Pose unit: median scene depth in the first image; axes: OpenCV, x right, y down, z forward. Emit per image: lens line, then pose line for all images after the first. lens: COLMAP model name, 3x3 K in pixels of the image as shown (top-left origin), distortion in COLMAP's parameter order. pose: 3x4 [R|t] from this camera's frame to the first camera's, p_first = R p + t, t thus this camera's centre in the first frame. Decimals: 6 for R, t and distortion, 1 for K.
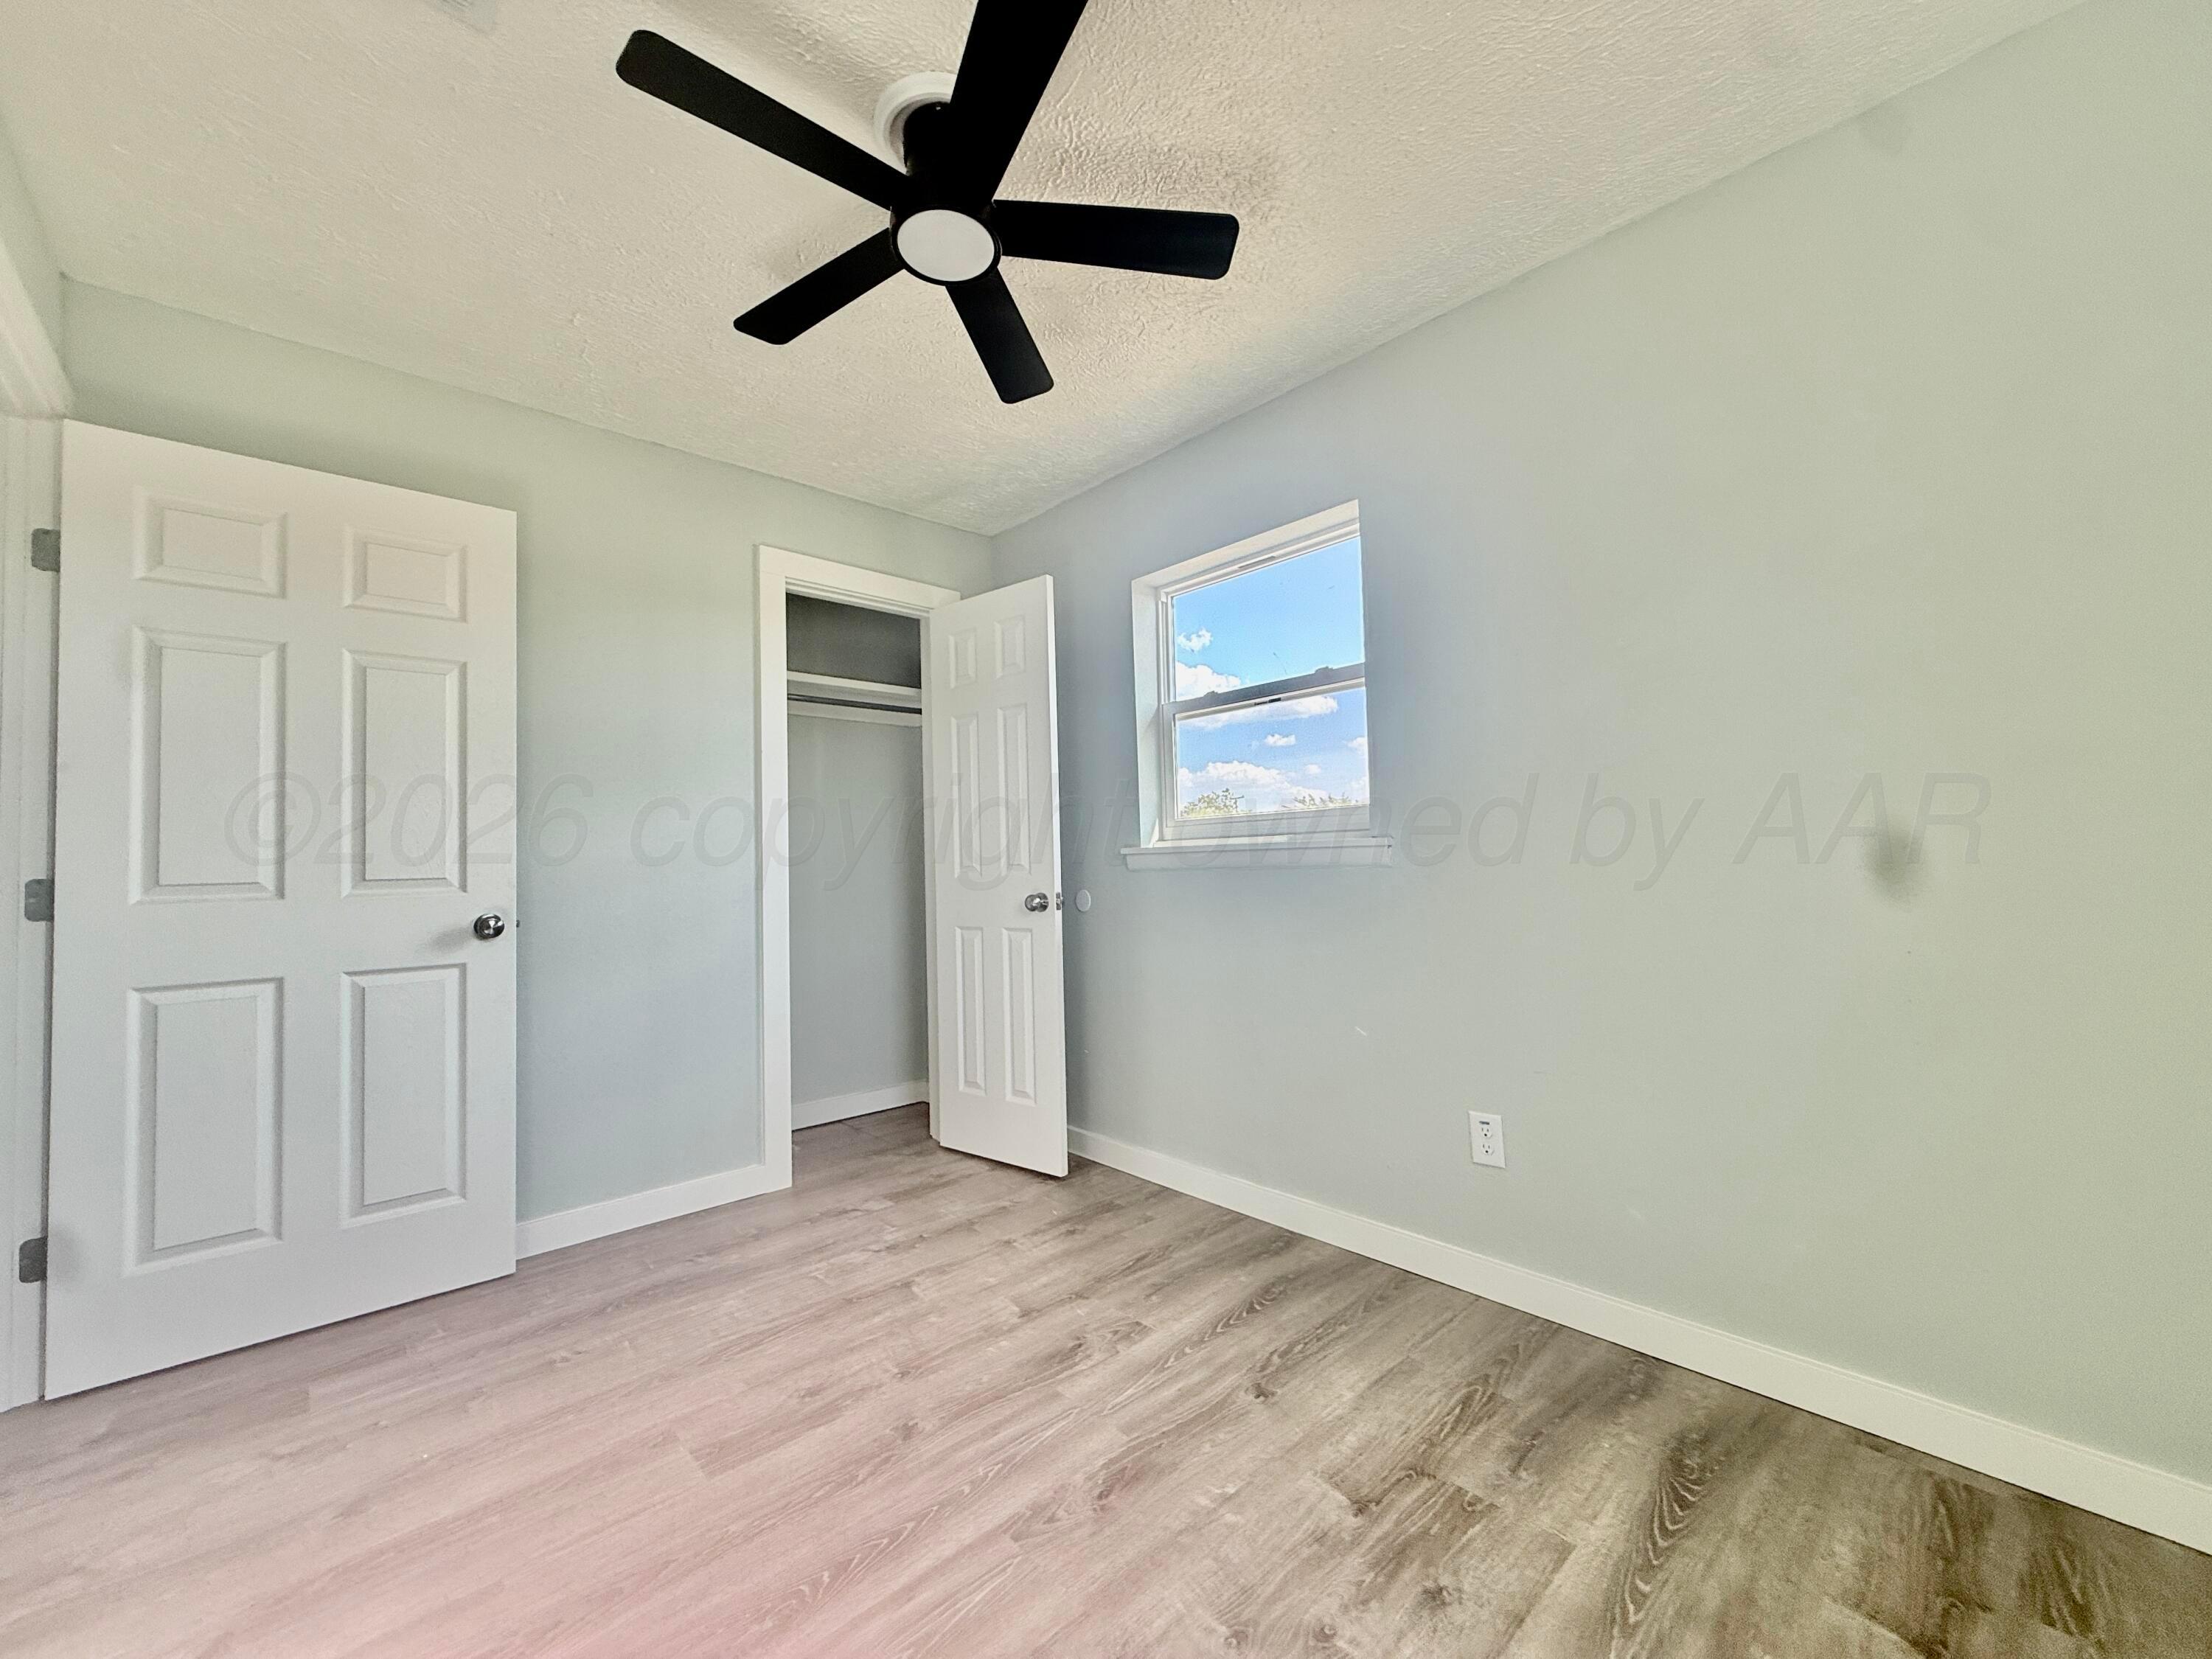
lens RADIAL K [[883.8, 0, 1100.8], [0, 883.8, 831.1], [0, 0, 1]] dist [-0.001264, -0.000240]
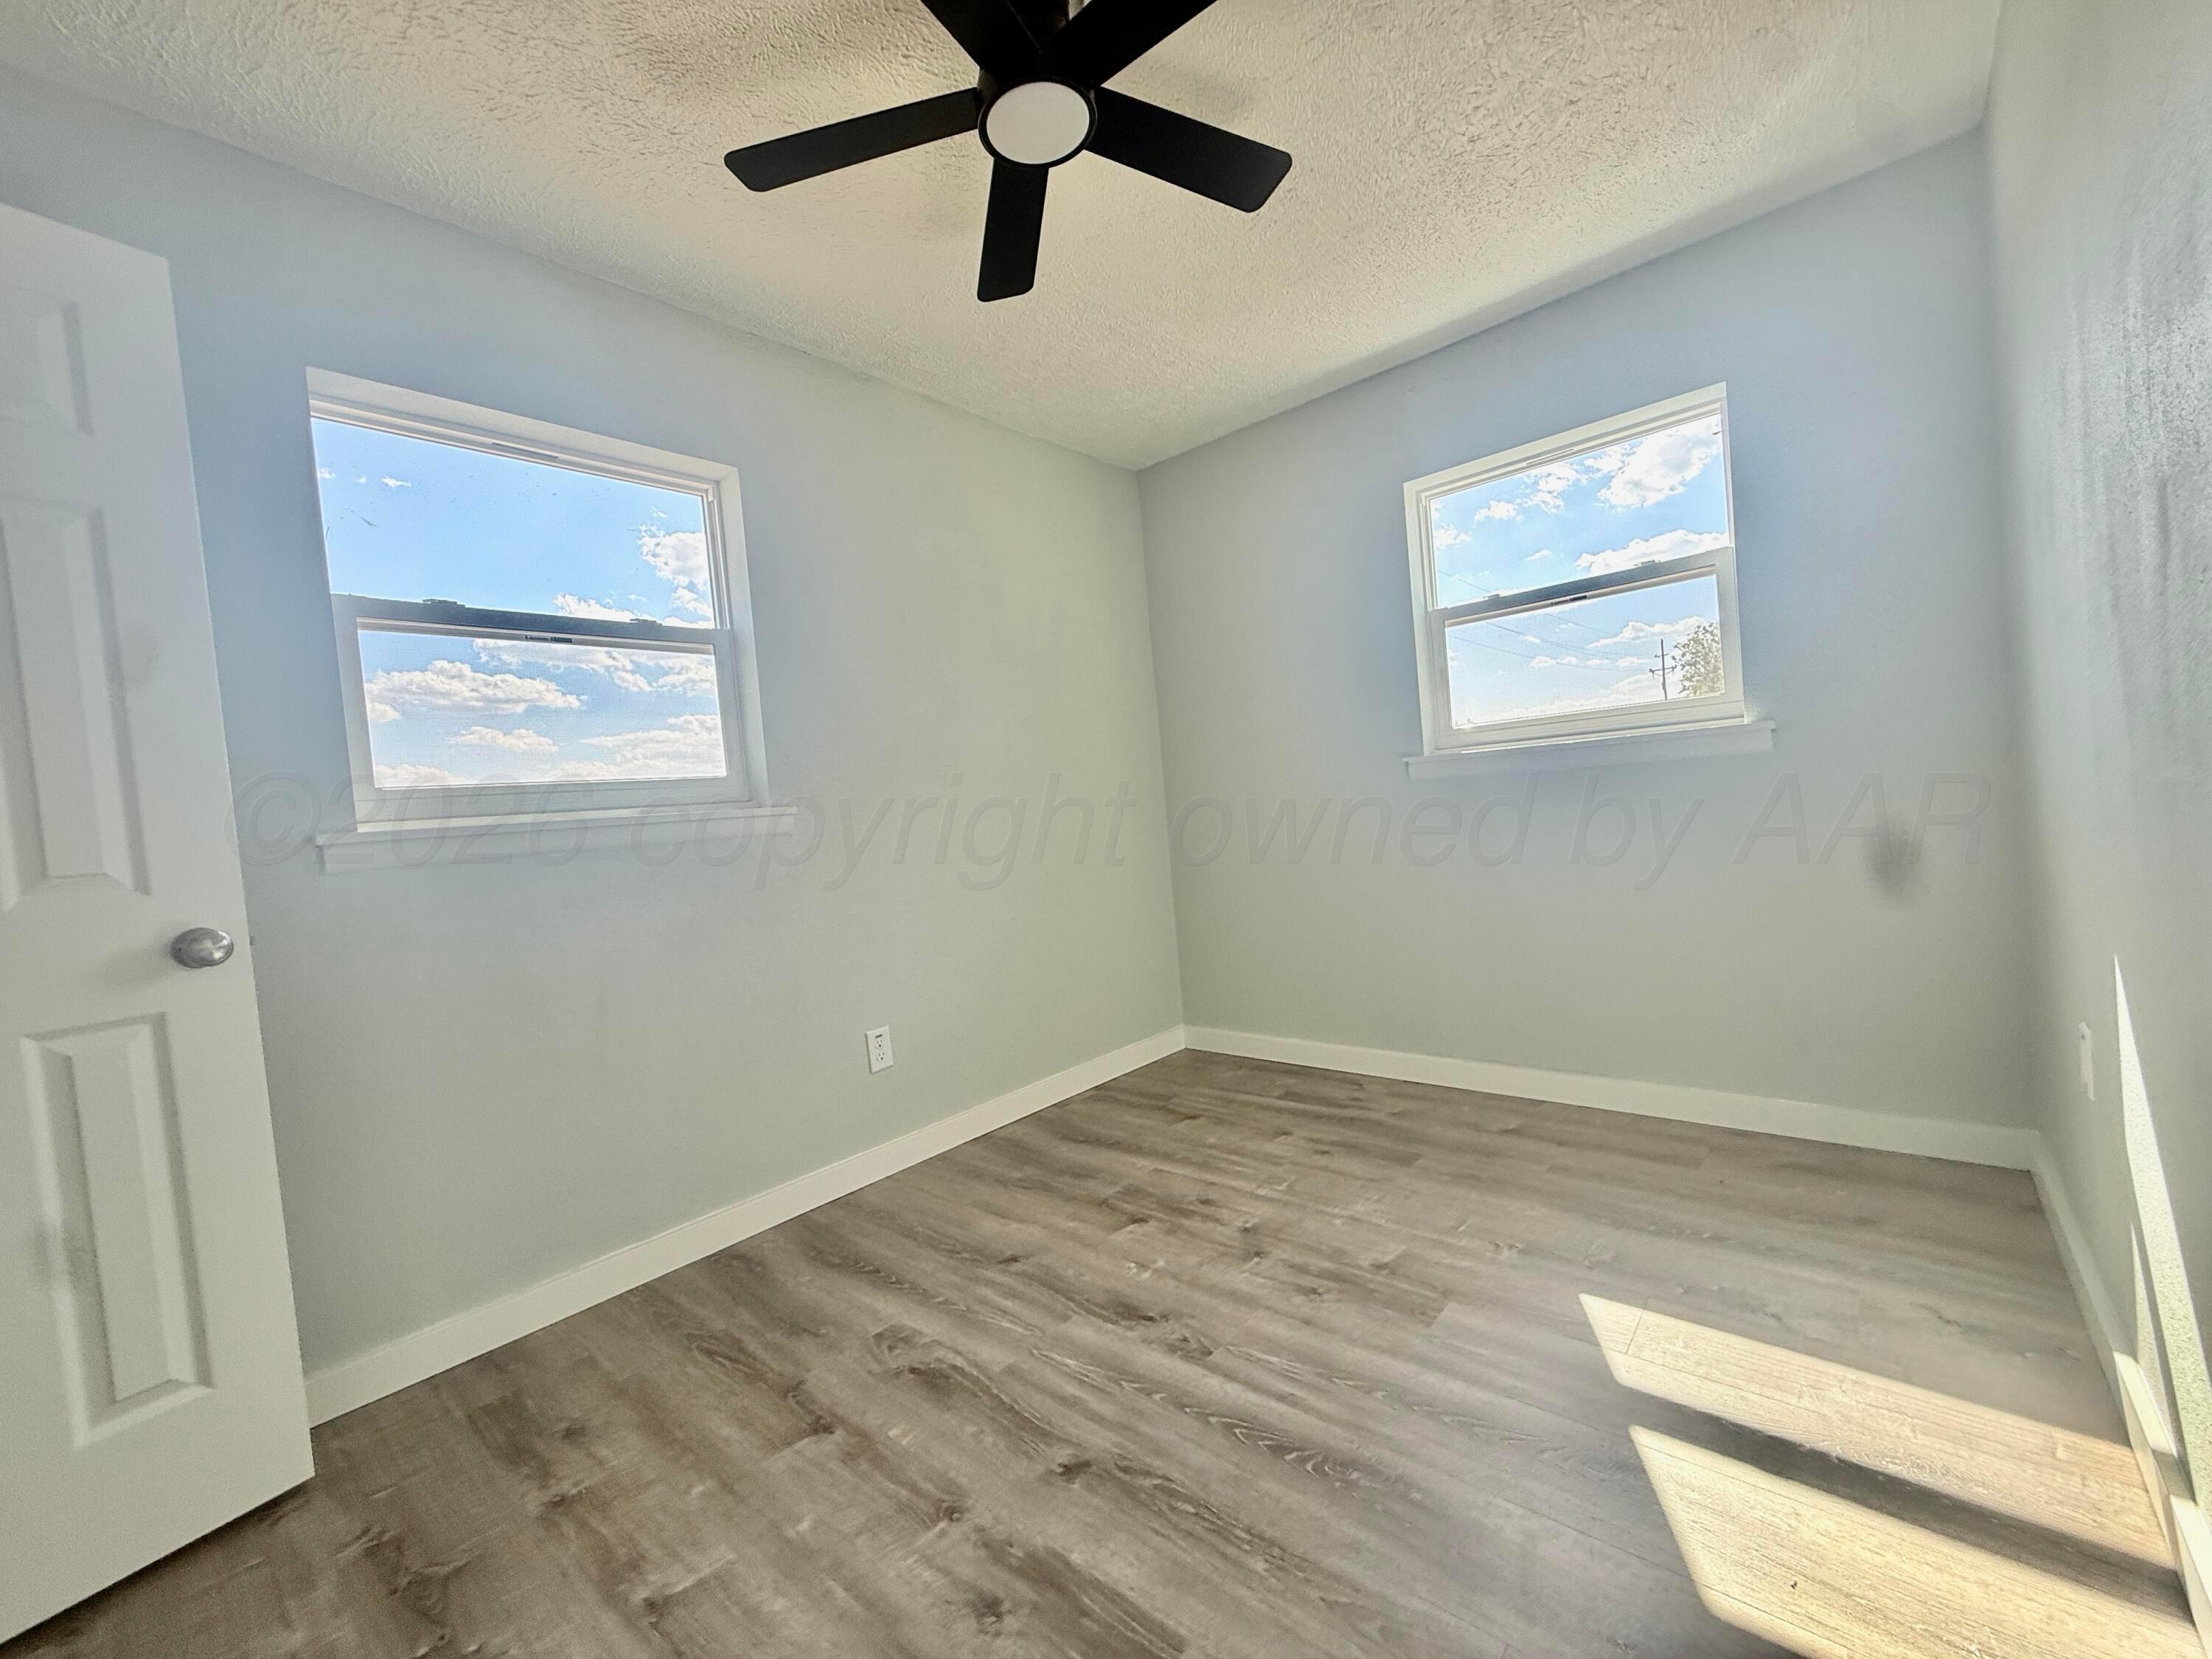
lens RADIAL K [[883.8, 0, 1100.8], [0, 883.8, 831.1], [0, 0, 1]] dist [-0.001264, -0.000240]
pose [[-0.103089, 0.006489, 0.994651, -0.984899], [0.053819, 0.998550, -0.000936, 0.075056], [-0.993215, 0.053435, -0.103289, 0.959804]]
